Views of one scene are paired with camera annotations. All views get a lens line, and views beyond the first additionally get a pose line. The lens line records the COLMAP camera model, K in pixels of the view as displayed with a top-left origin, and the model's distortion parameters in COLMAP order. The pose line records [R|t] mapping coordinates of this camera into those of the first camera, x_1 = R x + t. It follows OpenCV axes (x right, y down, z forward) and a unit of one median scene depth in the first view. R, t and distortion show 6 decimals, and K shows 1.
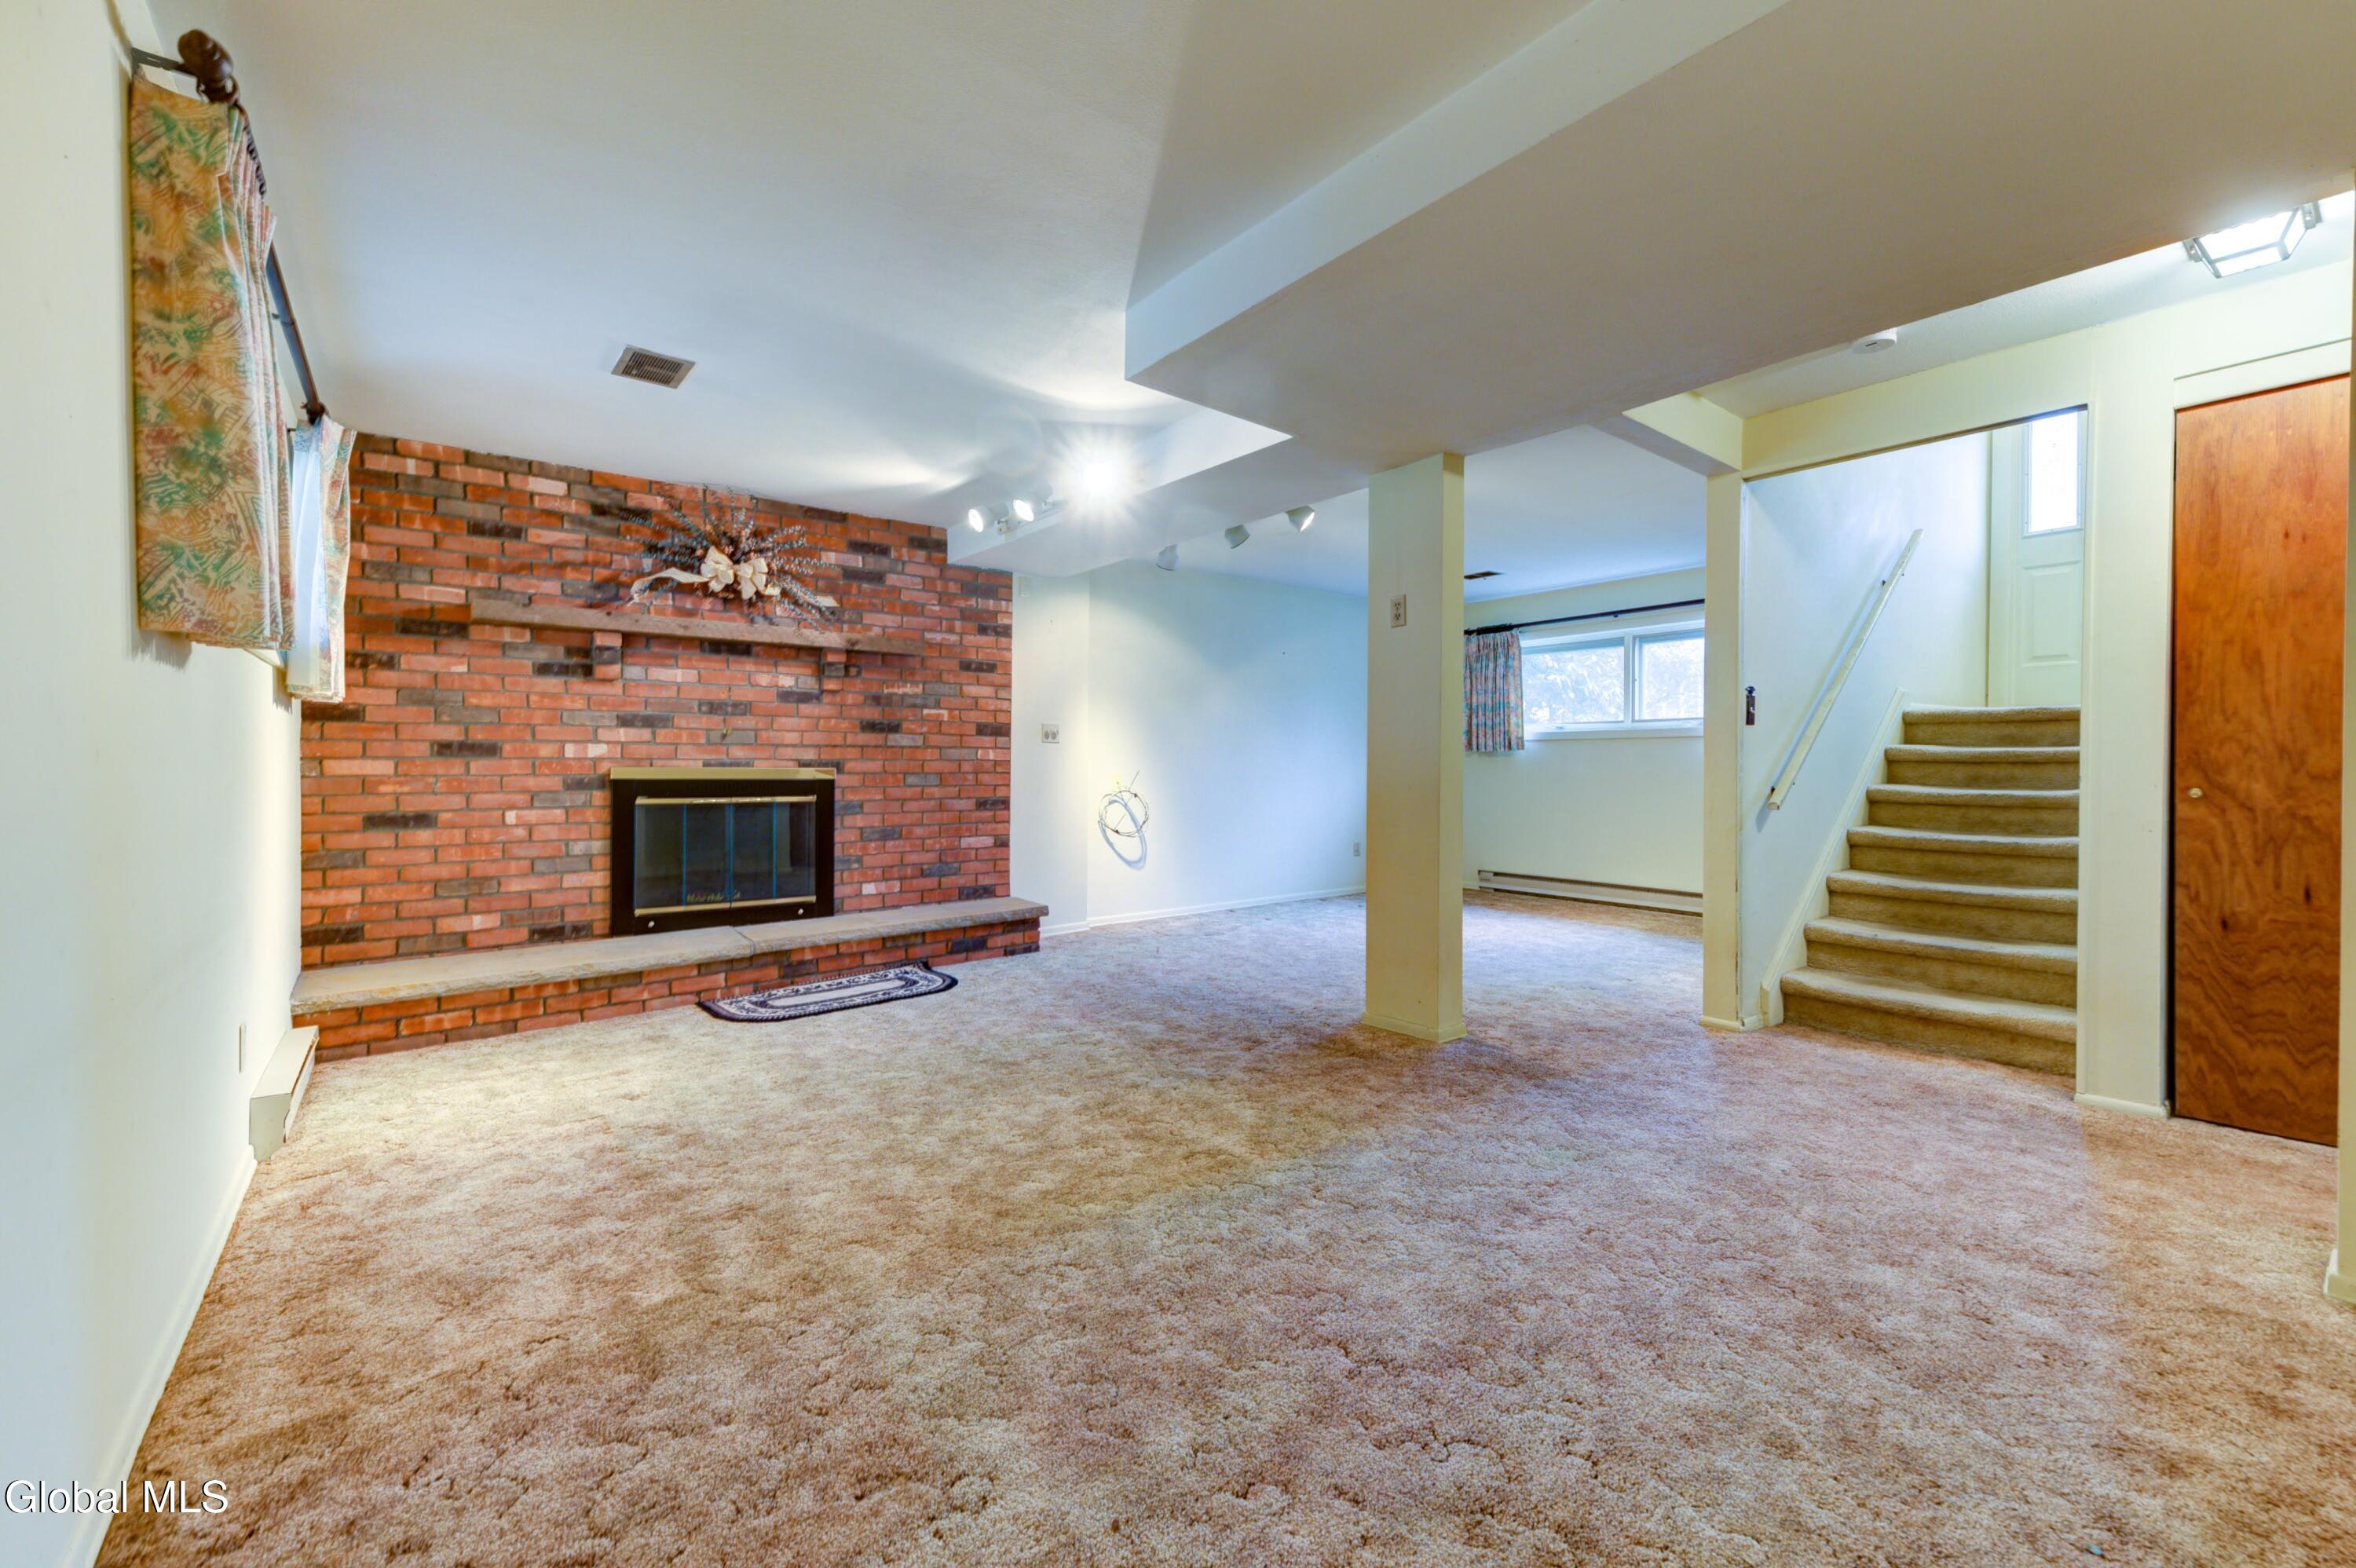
lens RADIAL K [[963.3, 0, 1182.1], [0, 963.3, 769.2], [0, 0, 1]] dist [0.025013, 0.000059]
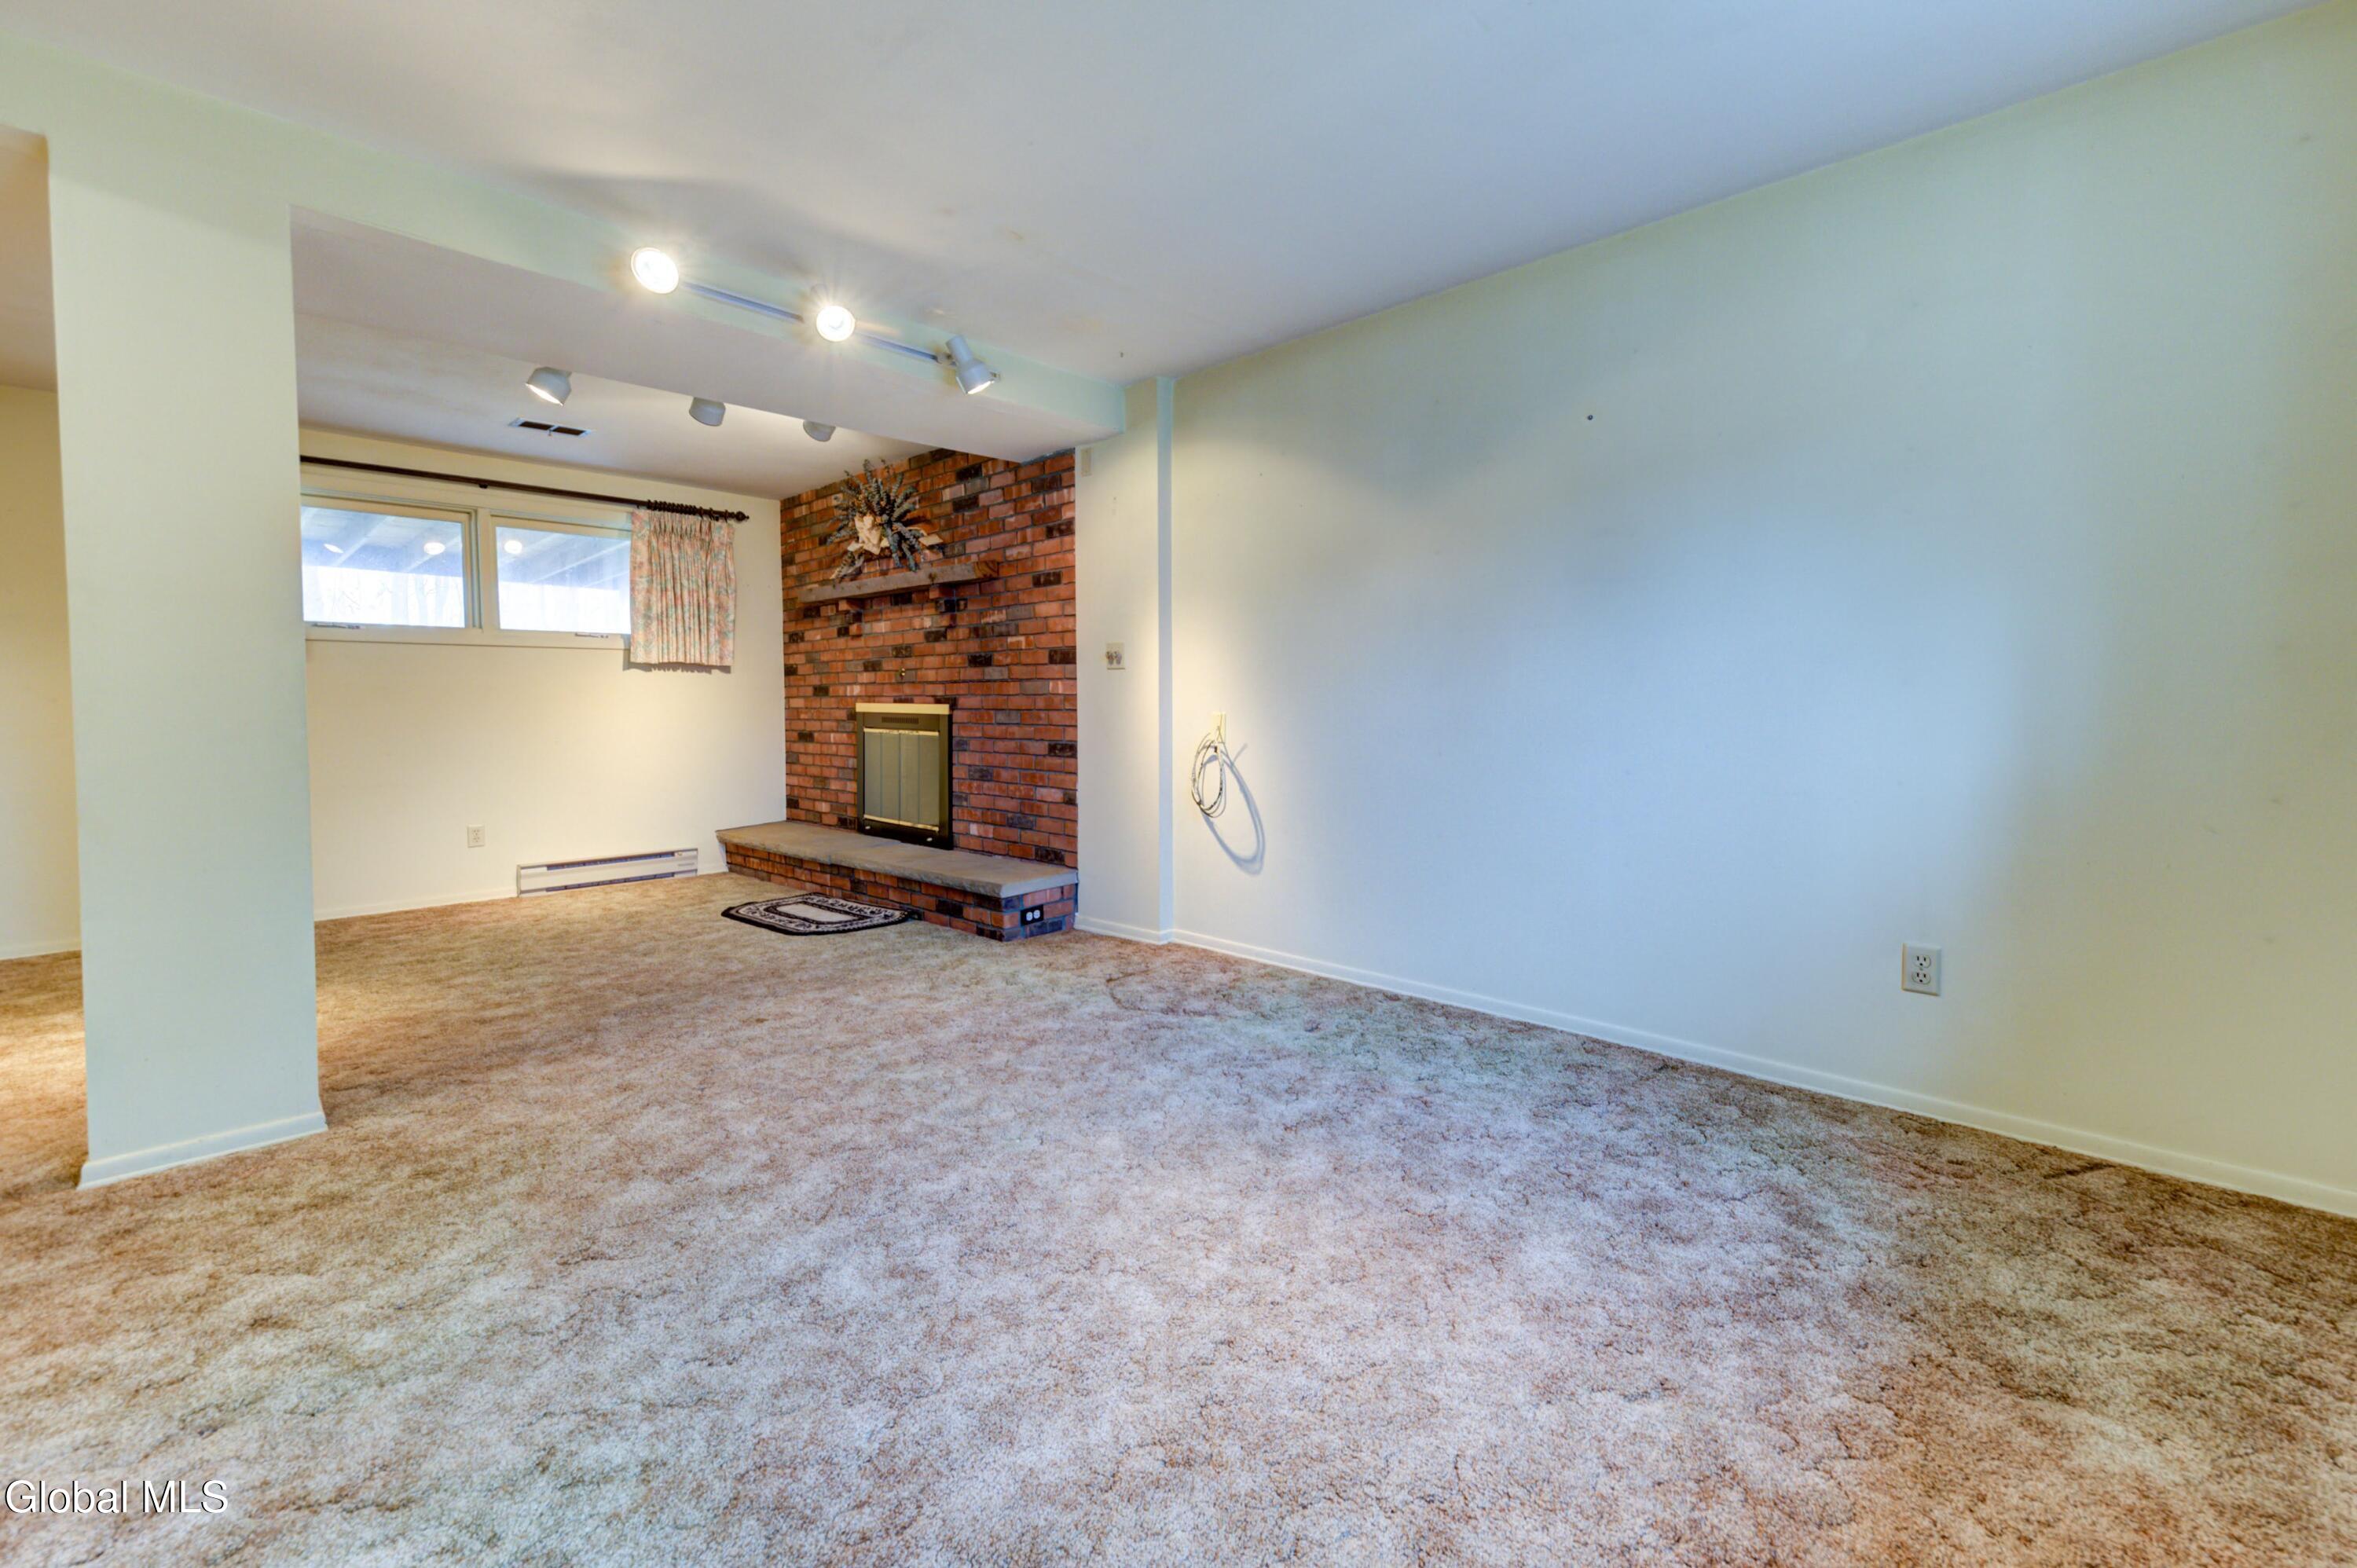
lens RADIAL K [[961.3, 0, 1219.8], [0, 961.3, 734.1], [0, 0, 1]] dist [0.000506, -0.000026]
pose [[0.176857, 0.032295, -0.983707, 0.741784], [-0.002090, 0.999472, 0.032436, -0.003086], [0.984234, -0.003680, 0.176831, 1.207113]]
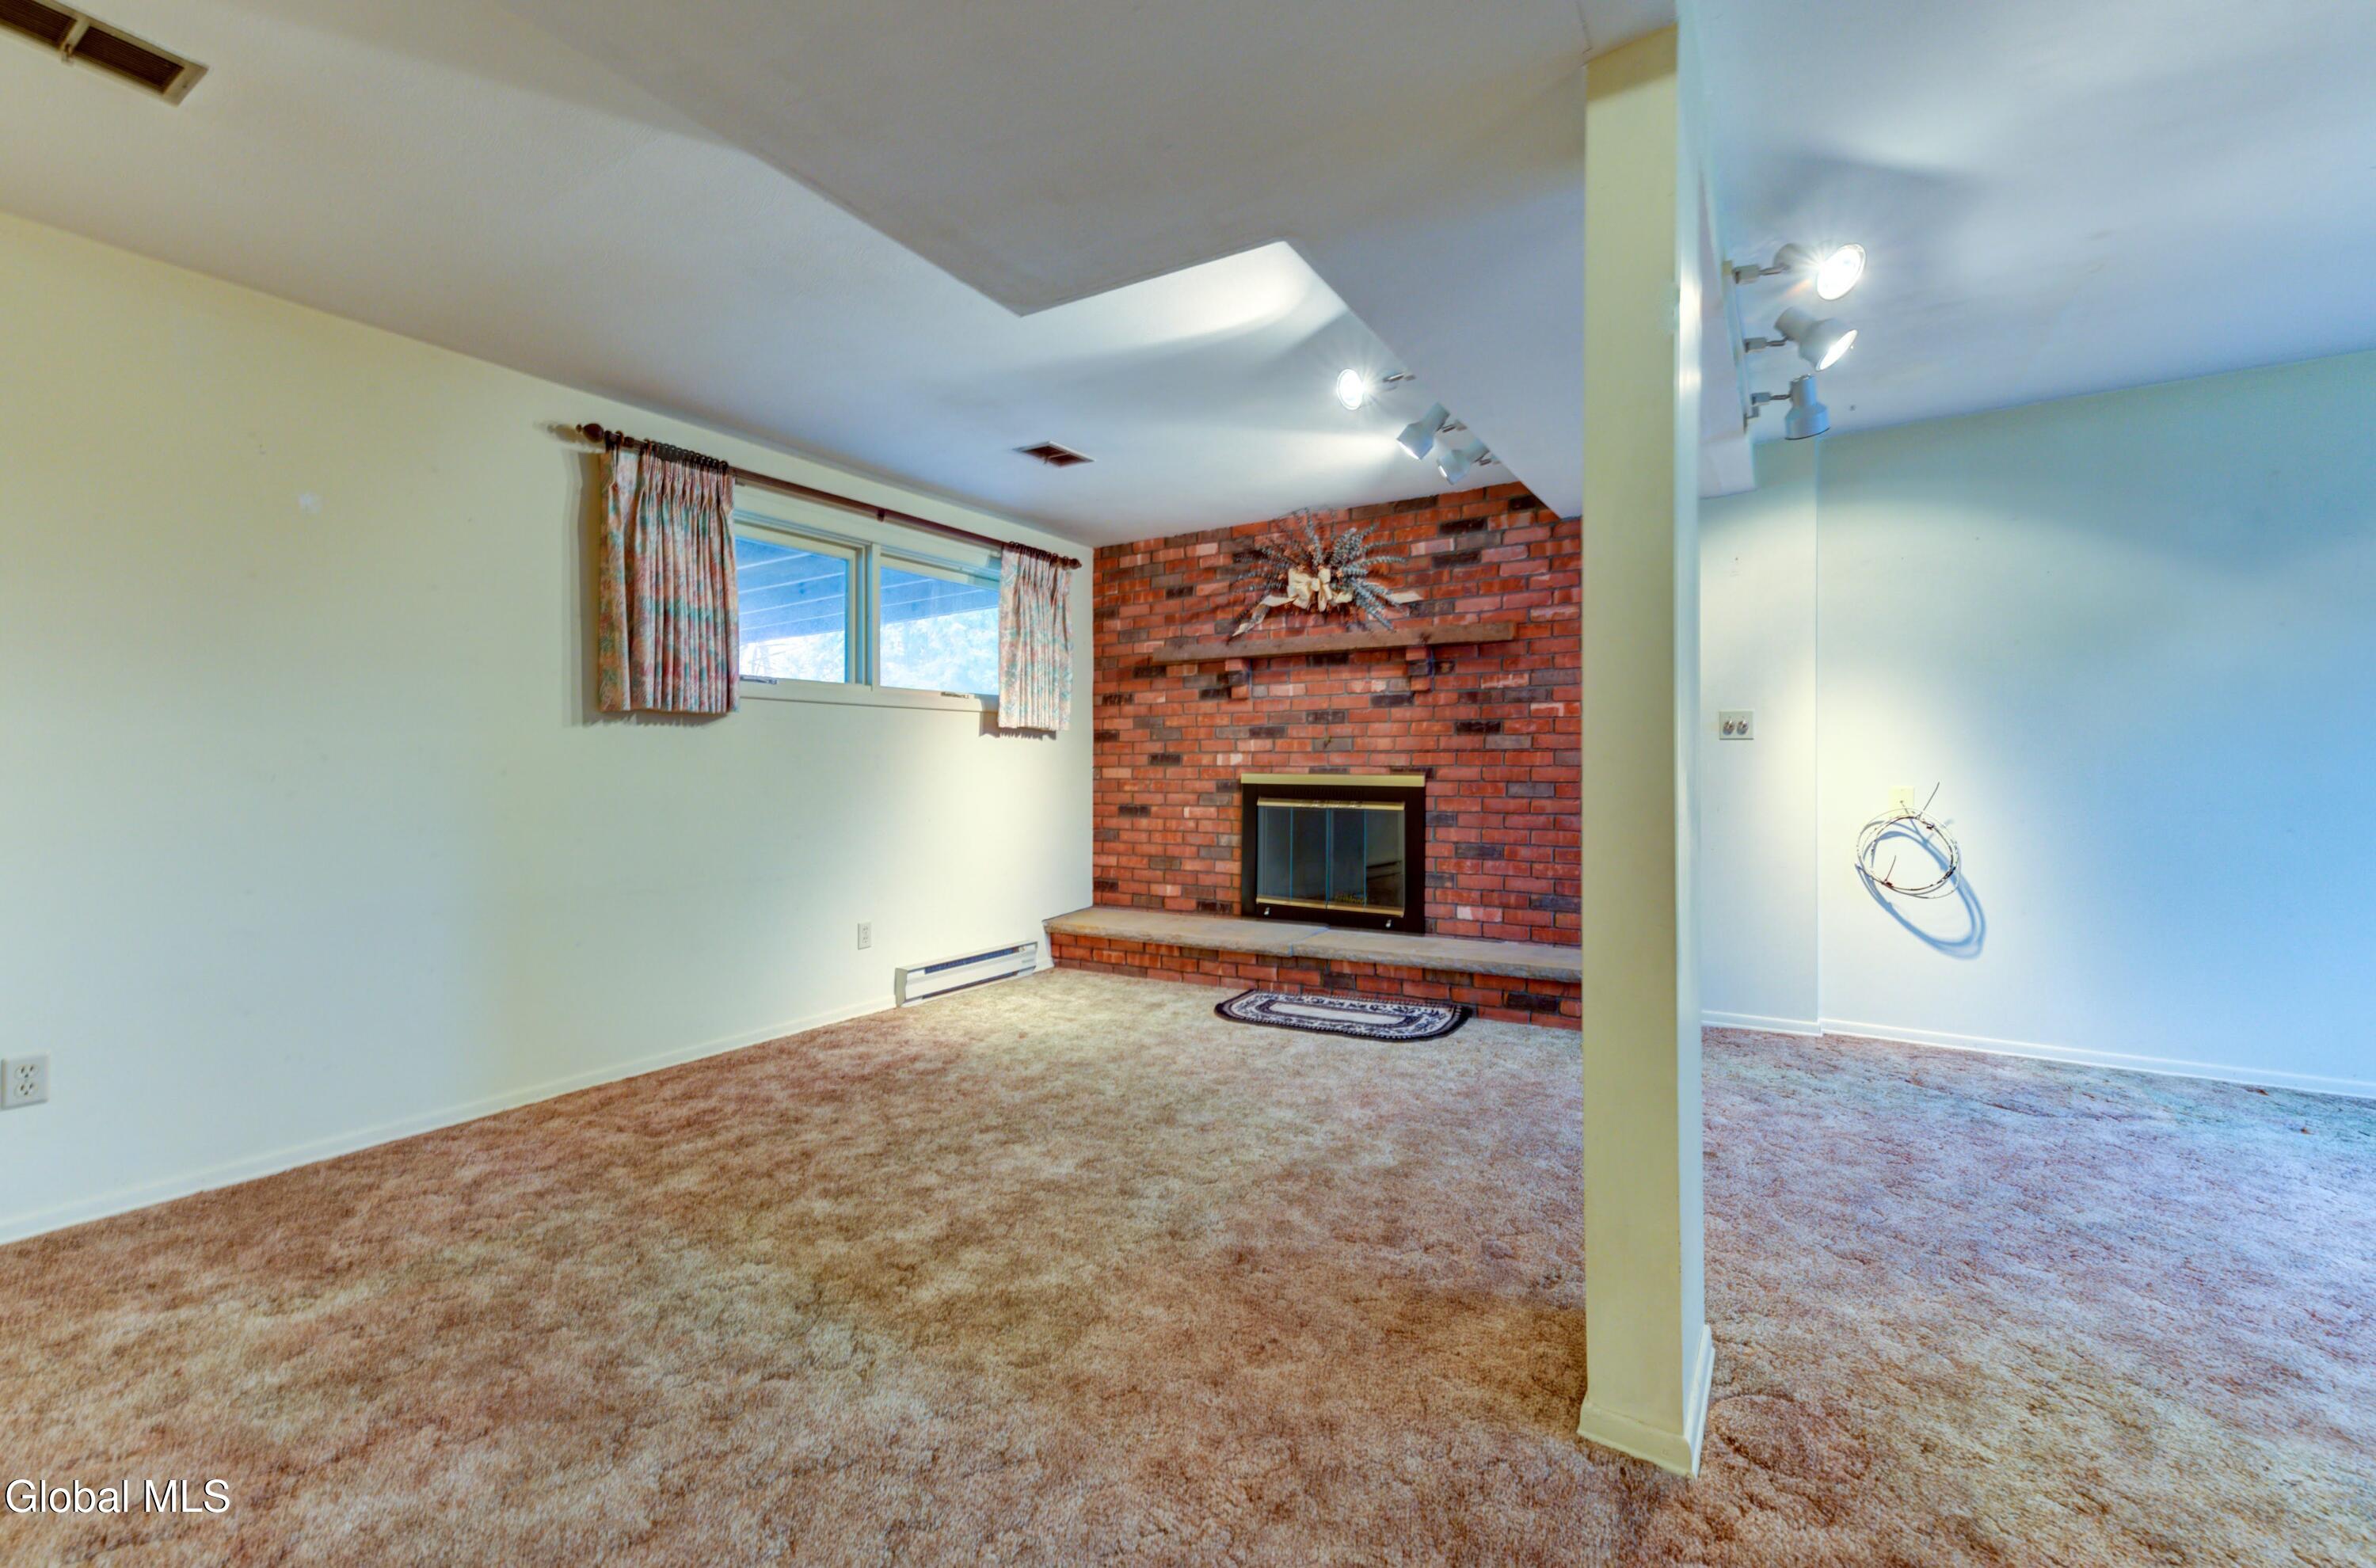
lens RADIAL K [[964.6, 0, 1190.3], [0, 964.6, 751.2], [0, 0, 1]] dist [0.018294, -0.000008]
pose [[0.341706, -0.015573, -0.939678, 0.470392], [-0.002312, 0.999846, -0.017411, -0.007757], [0.939804, 0.008121, 0.341617, 0.523143]]
